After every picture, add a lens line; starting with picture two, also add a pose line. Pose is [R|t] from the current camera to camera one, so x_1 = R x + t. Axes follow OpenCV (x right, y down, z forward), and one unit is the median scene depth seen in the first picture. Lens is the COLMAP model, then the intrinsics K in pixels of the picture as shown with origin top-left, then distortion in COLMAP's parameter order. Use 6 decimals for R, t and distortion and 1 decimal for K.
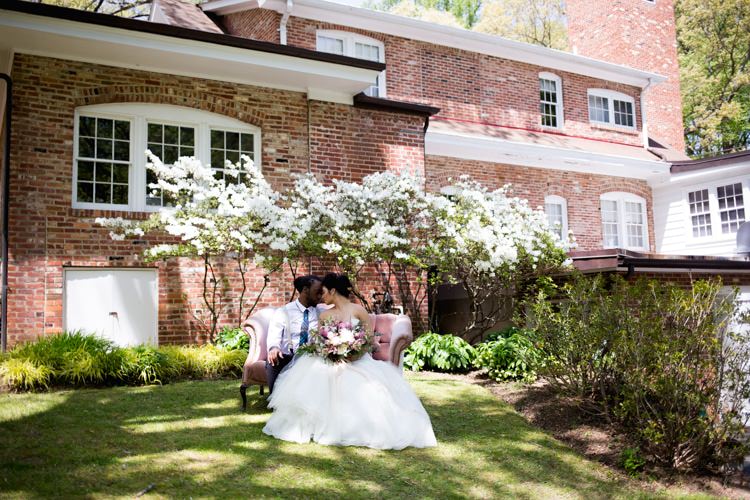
lens RADIAL K [[751.5, 0, 375.0], [0, 751.5, 250.0], [0, 0, 1]] dist [-0.060633, 0.004287]
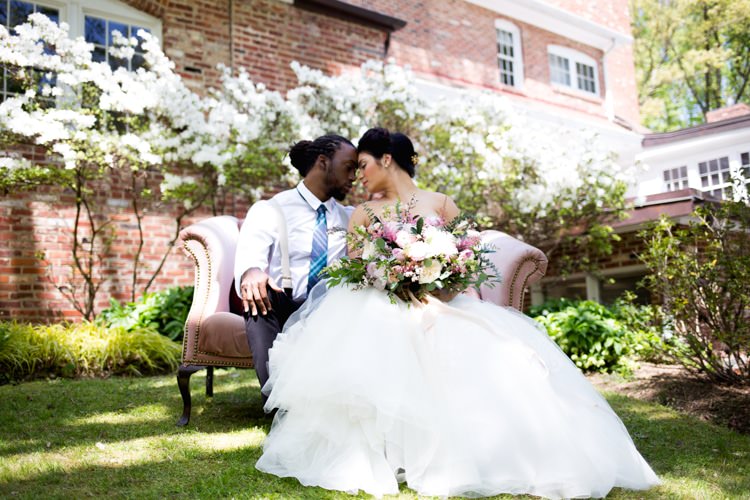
lens RADIAL K [[770.2, 0, 374.0], [0, 770.2, 260.5], [0, 0, 1]] dist [-0.065037, 0.020891]
pose [[0.985884, -0.001038, 0.167427, -0.078321], [0.005528, 0.999637, -0.026350, 0.071908], [-0.167339, 0.026904, 0.985532, 0.296297]]
